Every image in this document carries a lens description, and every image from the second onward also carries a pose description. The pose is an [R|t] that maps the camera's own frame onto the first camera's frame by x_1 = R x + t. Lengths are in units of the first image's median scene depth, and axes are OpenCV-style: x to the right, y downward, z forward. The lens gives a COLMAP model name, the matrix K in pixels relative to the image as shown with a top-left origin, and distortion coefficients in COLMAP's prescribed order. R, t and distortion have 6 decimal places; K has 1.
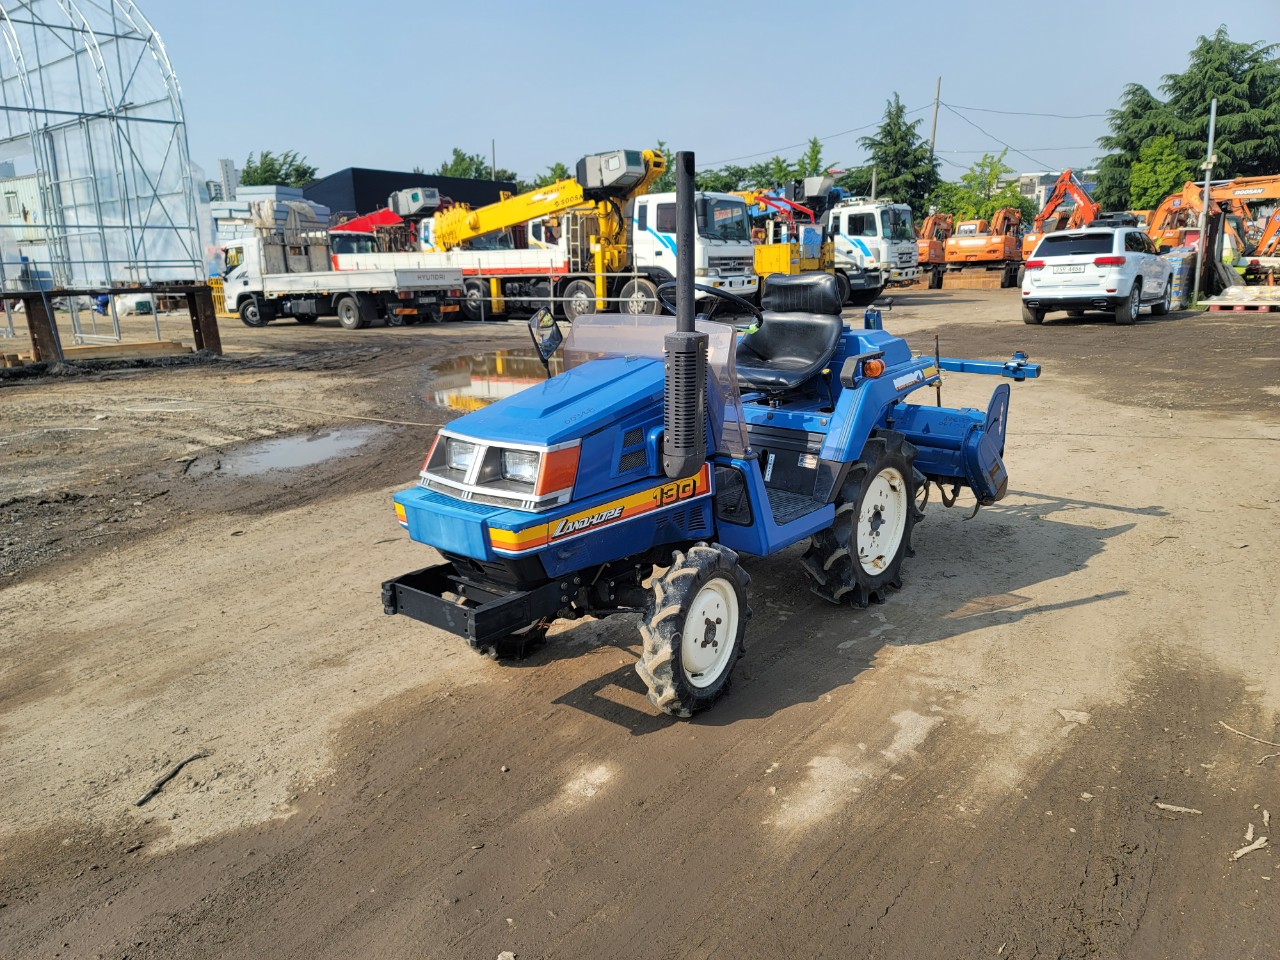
lens RADIAL K [[953.2, 0, 648.6], [0, 953.2, 476.9], [0, 0, 1]] dist [0.088688, -0.080805]
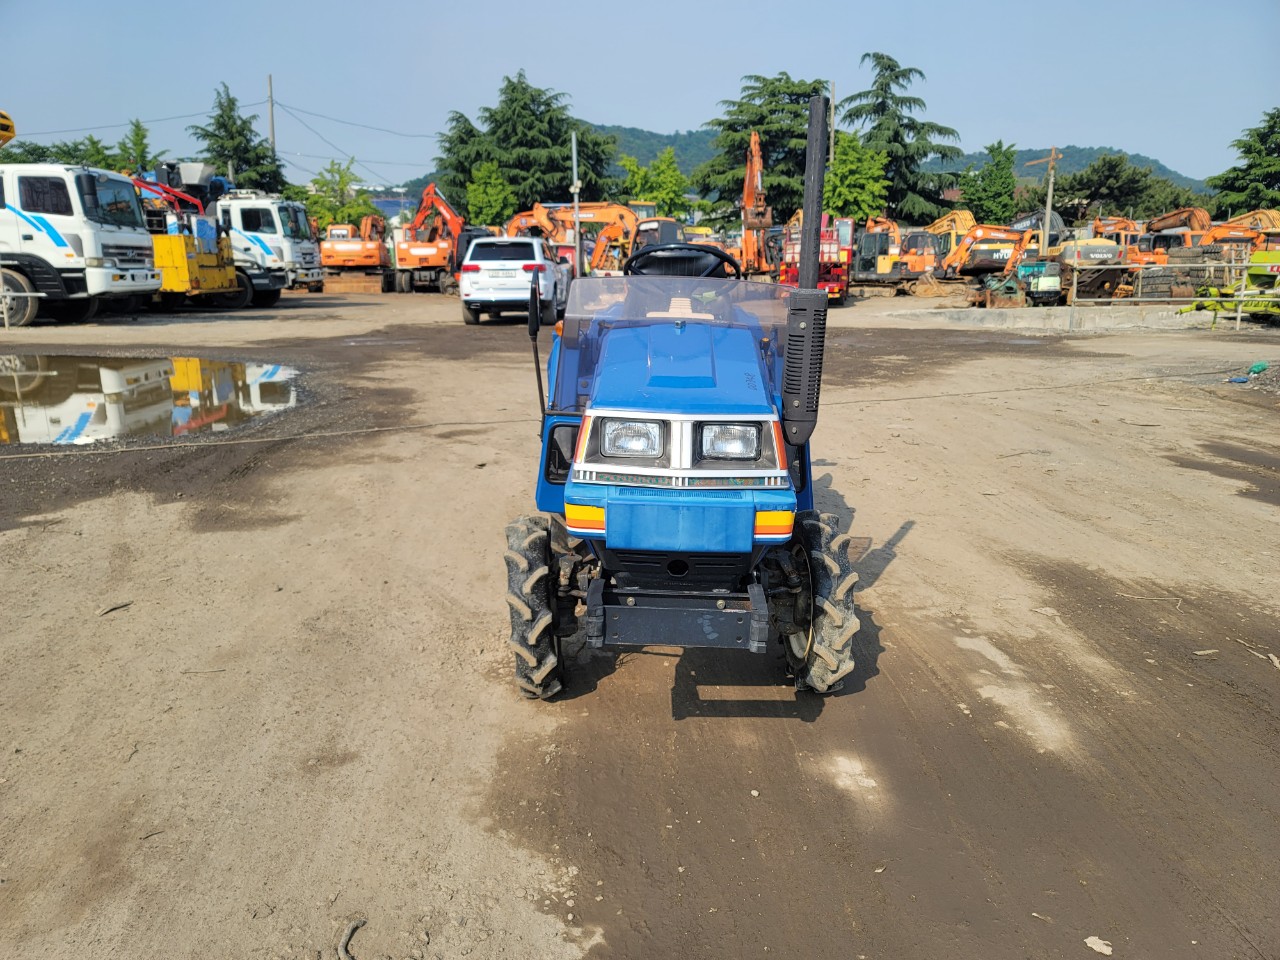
lens RADIAL K [[953.2, 0, 648.6], [0, 953.2, 476.9], [0, 0, 1]] dist [0.088688, -0.080805]
pose [[0.784940, -0.106954, 0.610270, -0.082060], [0.111842, 0.993266, 0.030223, -0.001649], [-0.609393, 0.044530, 0.791617, 0.041235]]
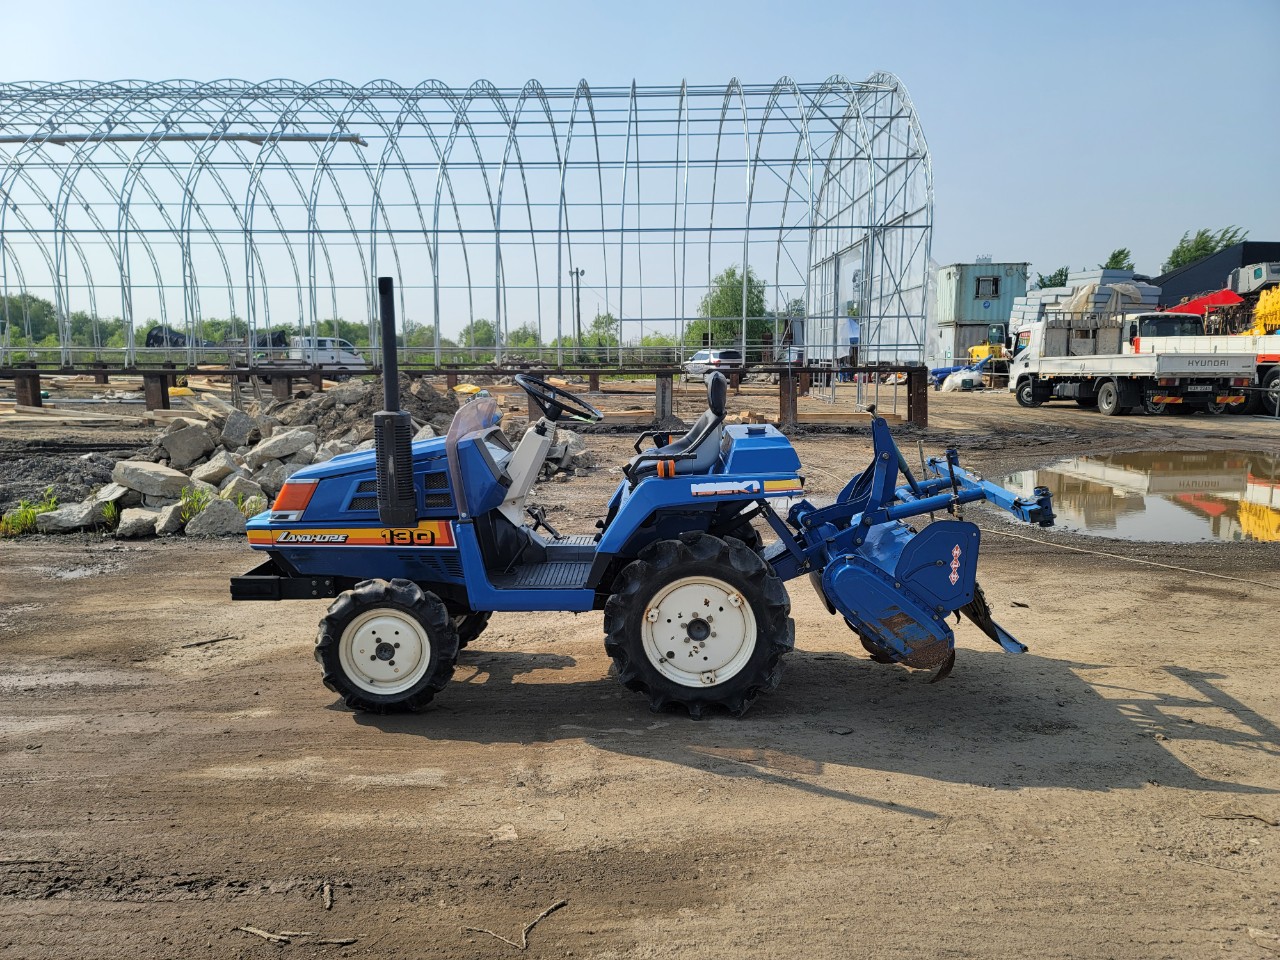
lens RADIAL K [[953.2, 0, 648.6], [0, 953.2, 476.9], [0, 0, 1]] dist [0.088688, -0.080805]
pose [[0.607843, 0.125478, -0.784081, 0.150842], [-0.187641, 0.982168, 0.011713, -0.017058], [0.771569, 0.140006, 0.620548, 0.056763]]
